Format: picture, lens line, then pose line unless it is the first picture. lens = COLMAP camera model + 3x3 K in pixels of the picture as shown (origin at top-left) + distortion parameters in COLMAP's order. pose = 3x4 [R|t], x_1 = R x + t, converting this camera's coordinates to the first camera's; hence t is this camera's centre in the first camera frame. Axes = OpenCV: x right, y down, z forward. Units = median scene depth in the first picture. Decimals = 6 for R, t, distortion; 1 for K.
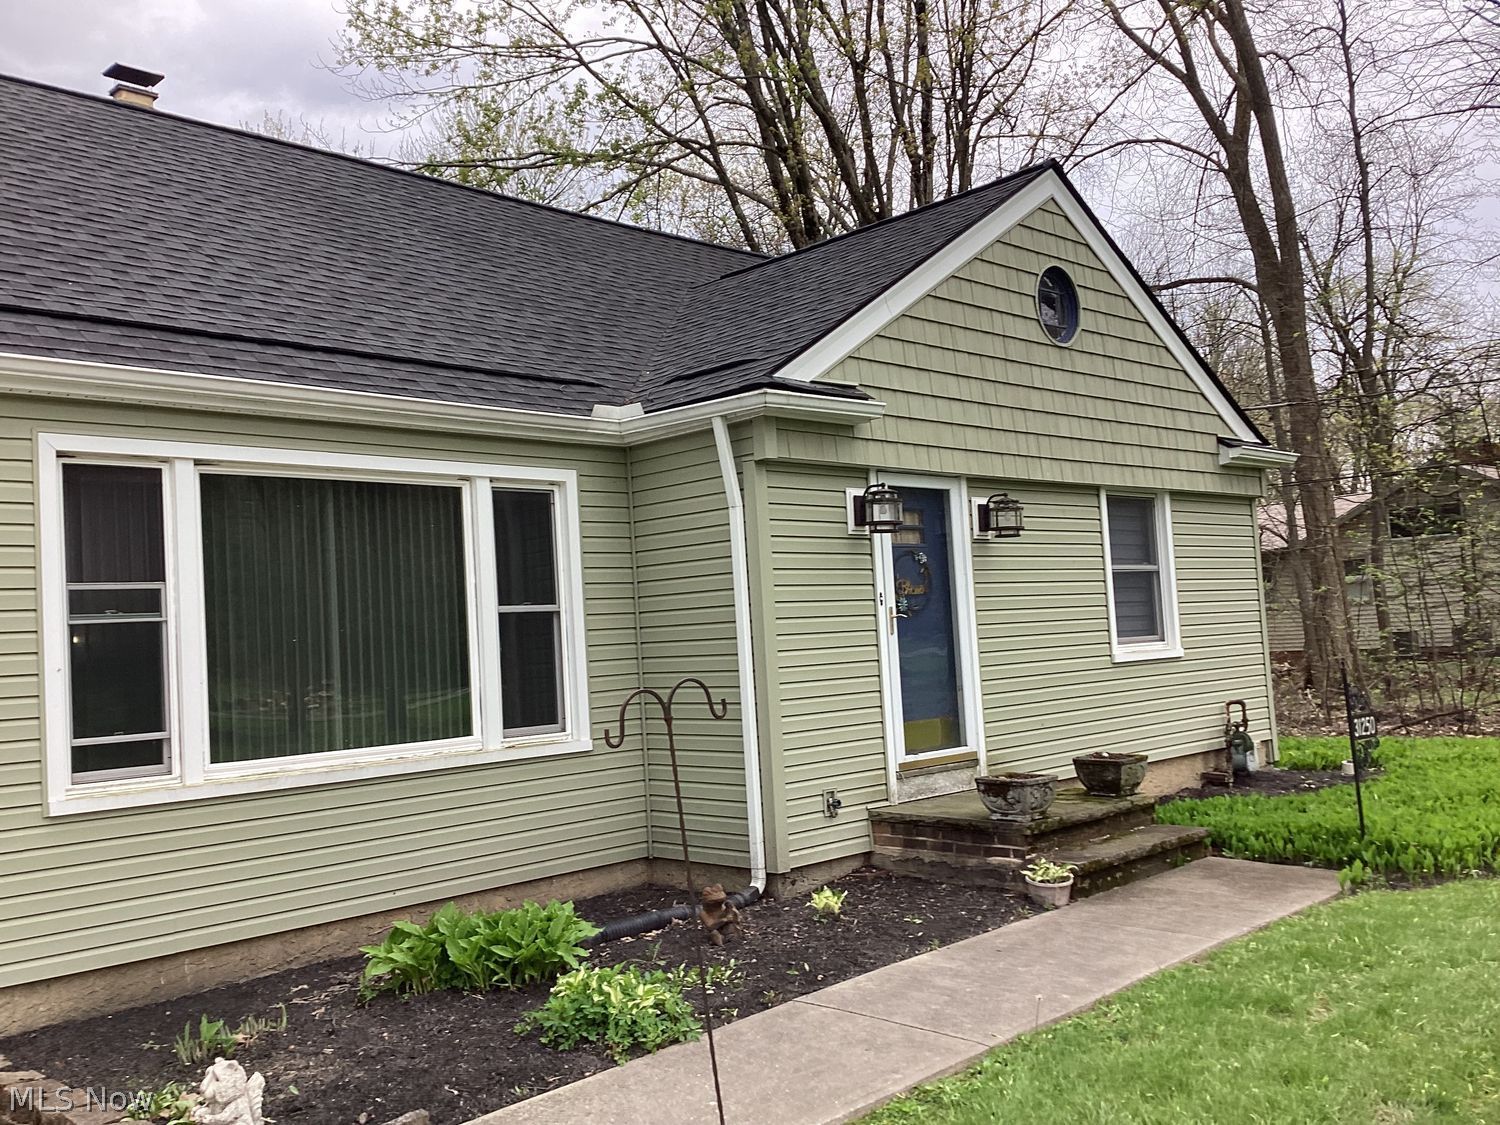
lens RADIAL K [[1359.2, 0, 738.1], [0, 1359.2, 572.1], [0, 0, 1]] dist [0.137500, -0.241070]
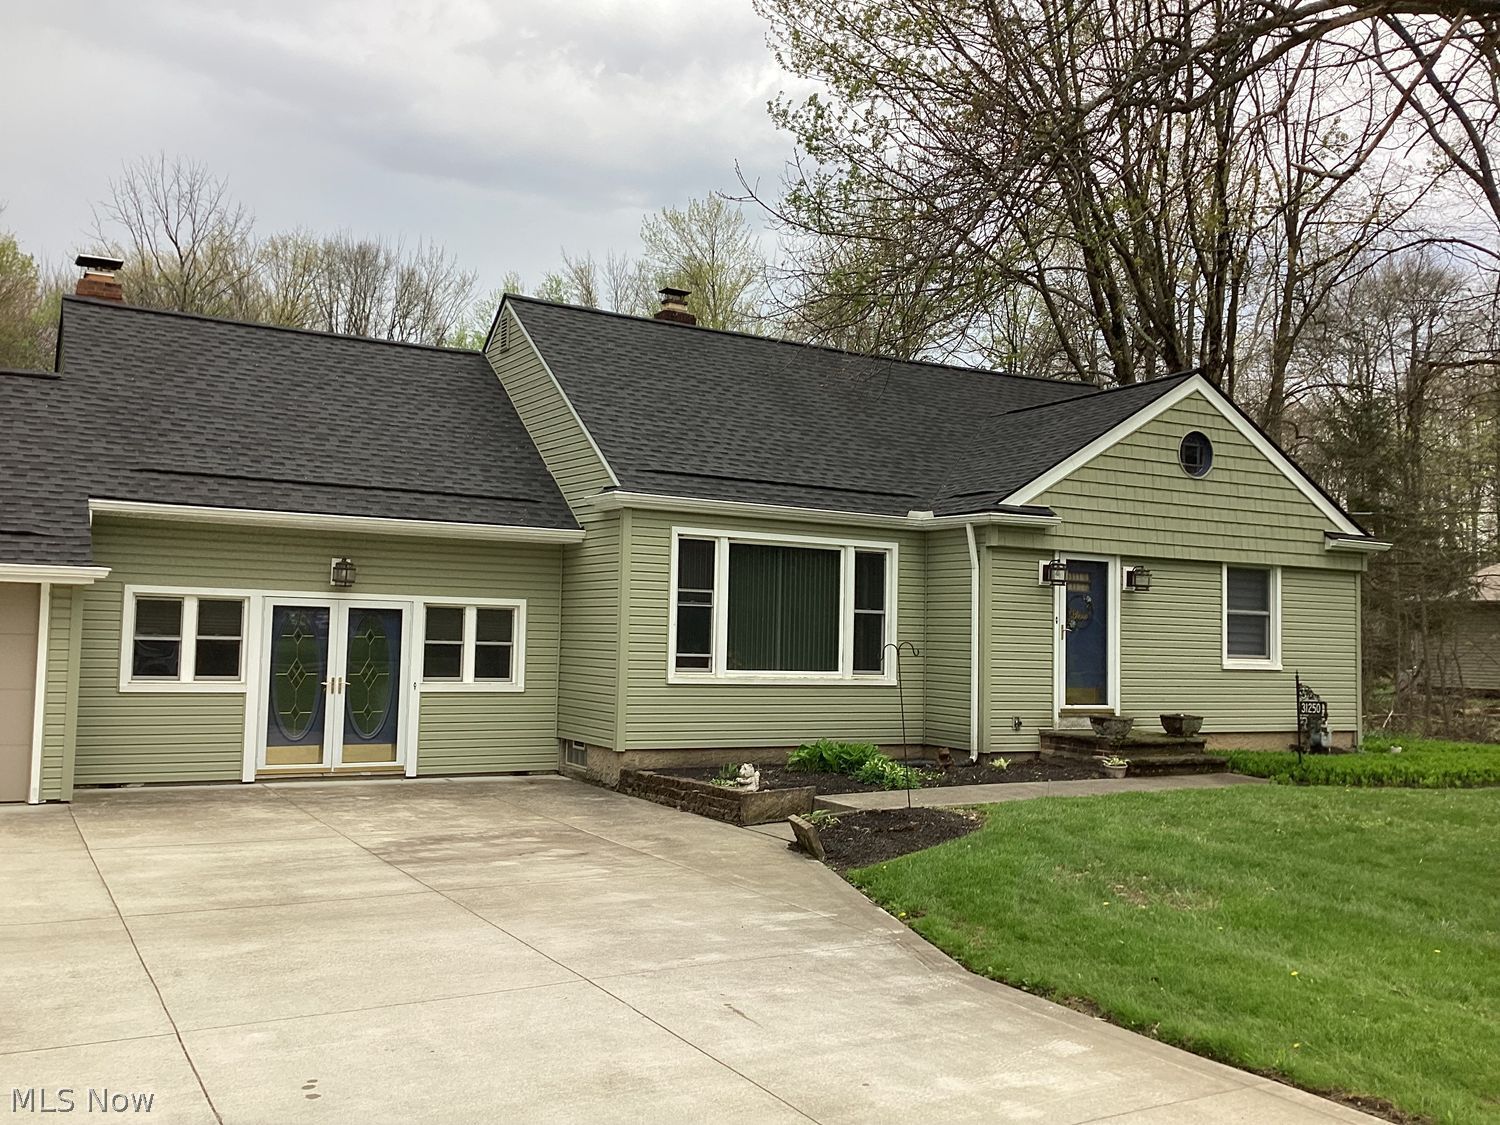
lens RADIAL K [[1359.2, 0, 738.1], [0, 1359.2, 572.1], [0, 0, 1]] dist [0.137500, -0.241070]
pose [[0.961486, 0.064438, -0.267195, 0.183012], [-0.063340, 0.997911, 0.012734, -0.042678], [0.267457, 0.004681, 0.963558, -0.932921]]
